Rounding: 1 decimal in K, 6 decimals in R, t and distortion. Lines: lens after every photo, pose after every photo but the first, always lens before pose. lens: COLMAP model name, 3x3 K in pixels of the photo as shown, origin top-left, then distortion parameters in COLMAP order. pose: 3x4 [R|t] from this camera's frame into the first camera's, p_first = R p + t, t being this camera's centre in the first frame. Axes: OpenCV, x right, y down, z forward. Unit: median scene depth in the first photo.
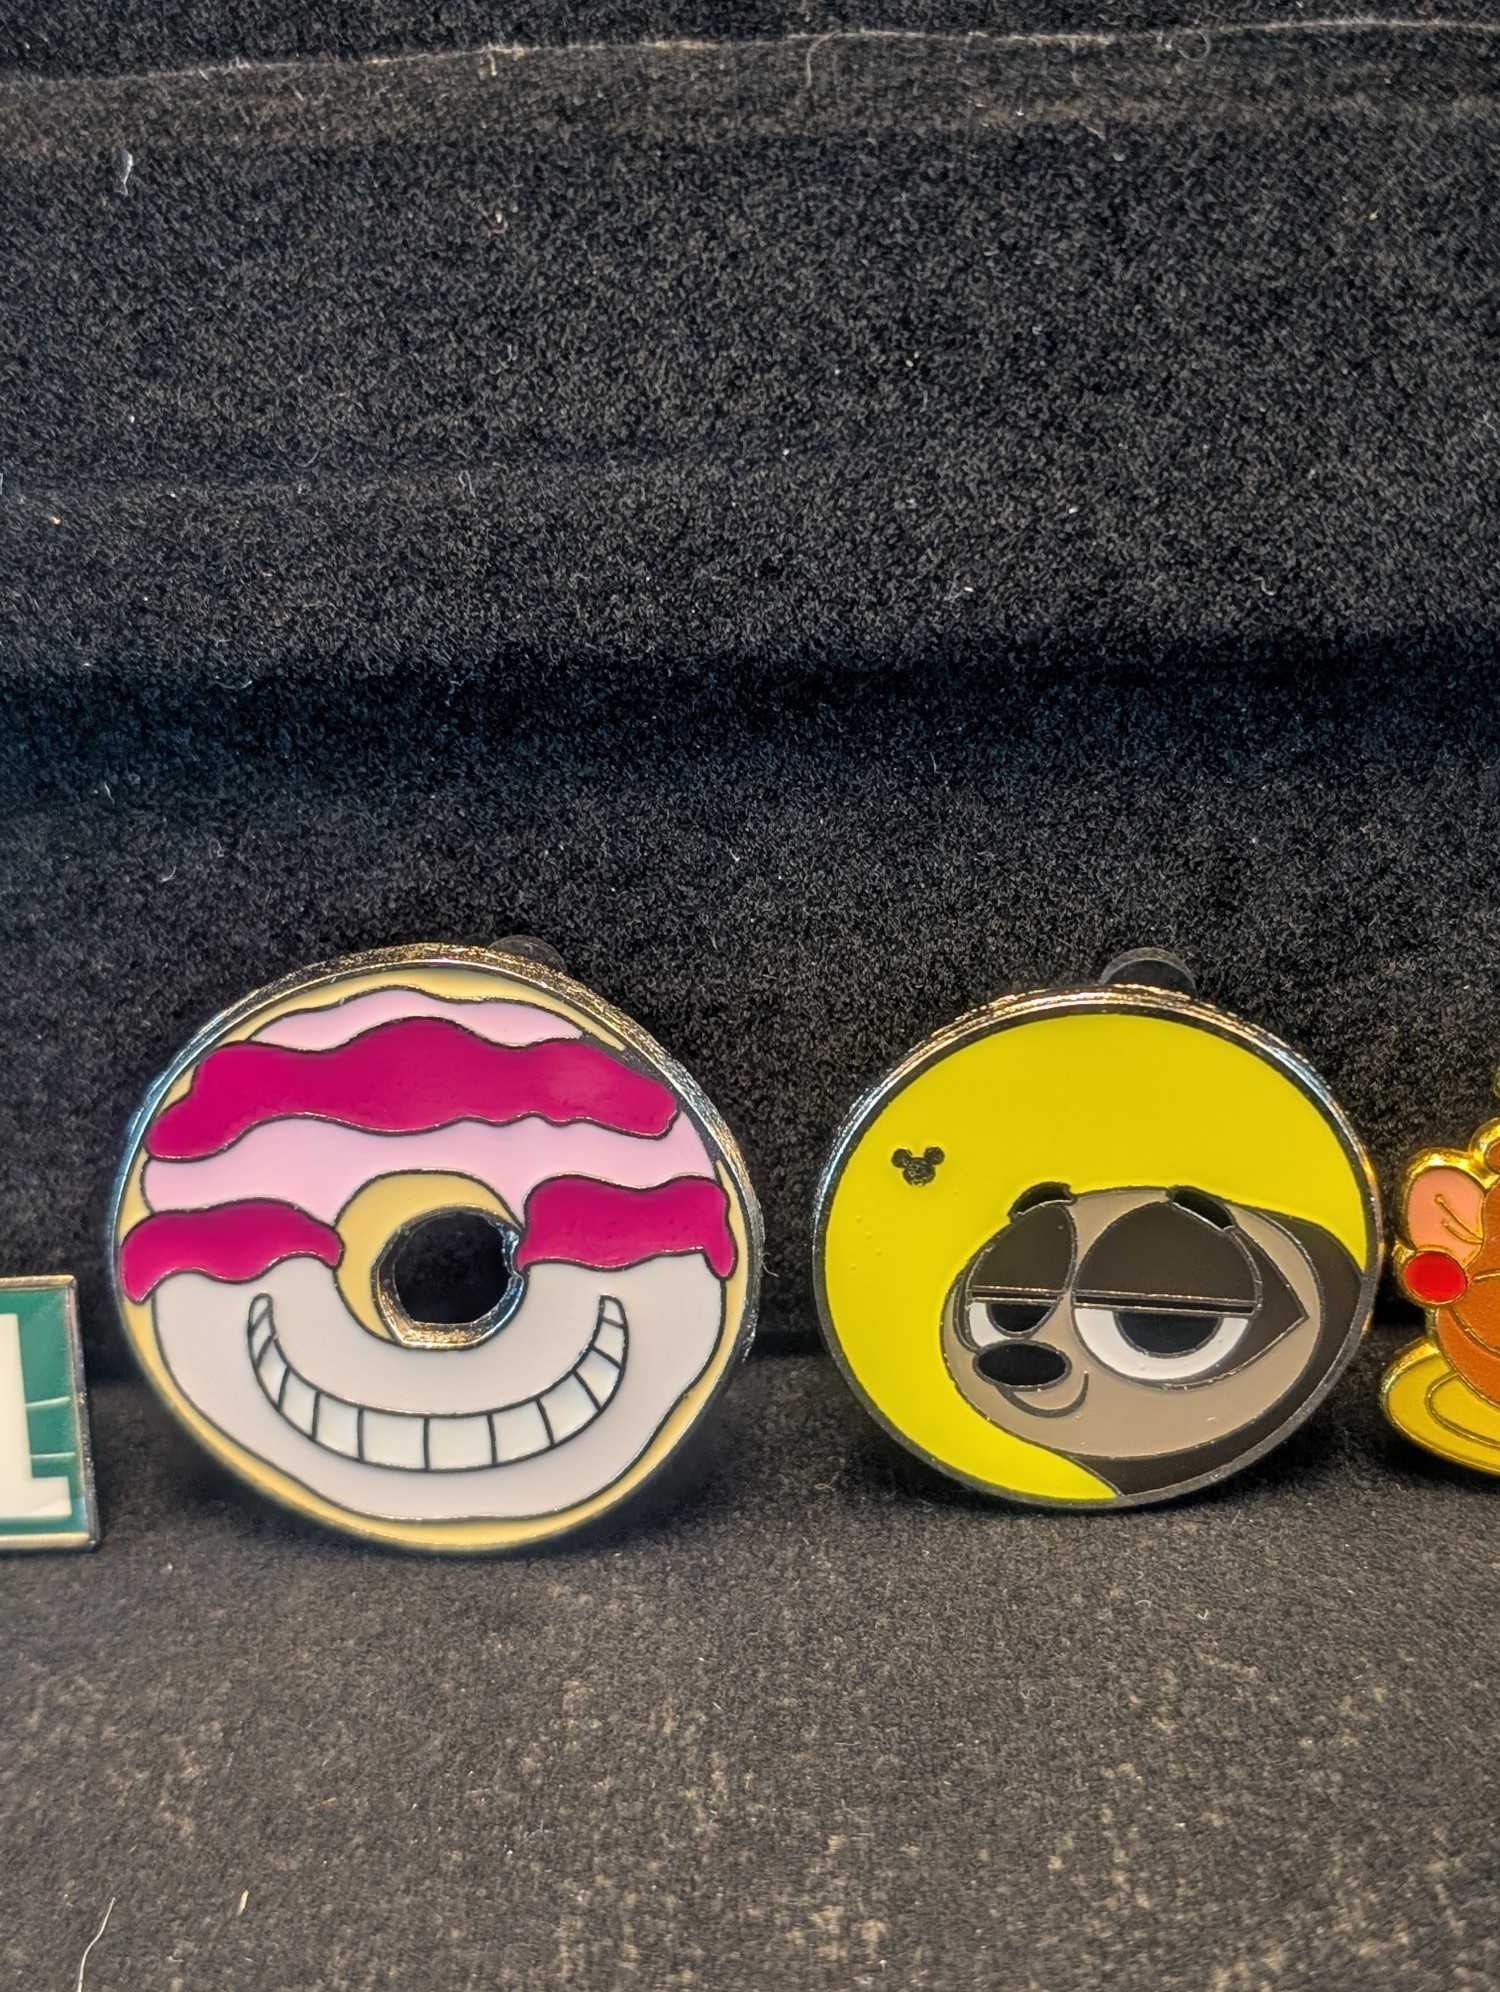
lens RADIAL K [[2406.8, 0, 782.7], [0, 2406.8, 1032.8], [0, 0, 1]] dist [0.129622, -0.501786]
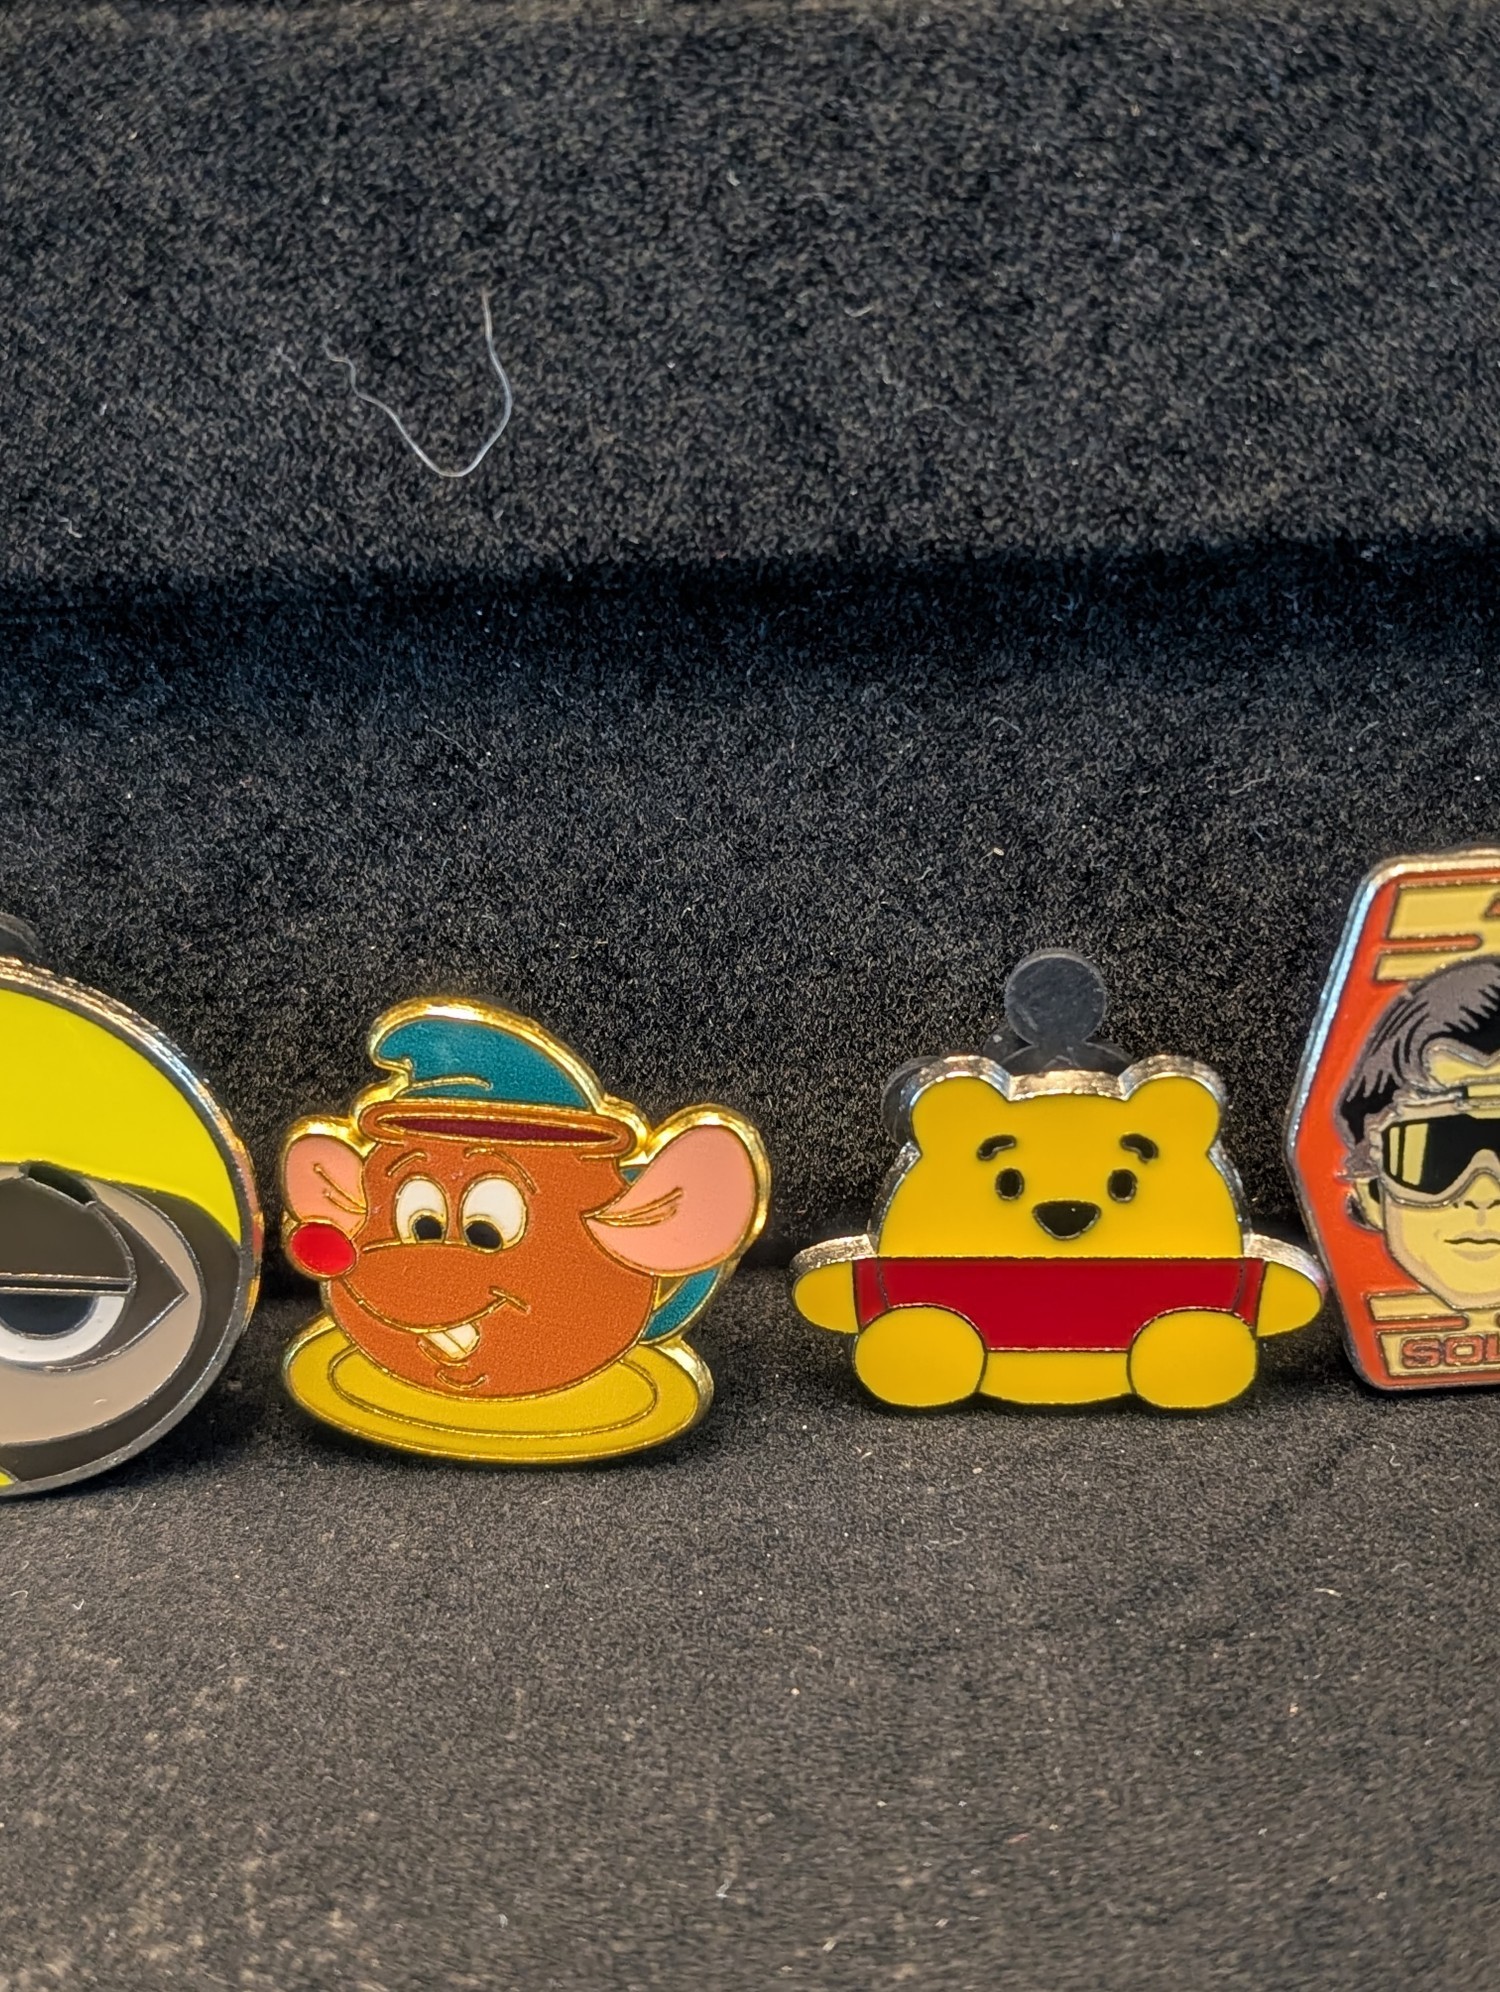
lens RADIAL K [[2406.8, 0, 782.7], [0, 2406.8, 1032.8], [0, 0, 1]] dist [0.129622, -0.501786]
pose [[0.998058, -0.013689, 0.060776, 0.403463], [0.011915, 0.999495, 0.029453, -0.011633], [-0.061149, -0.028672, 0.997717, 0.032015]]
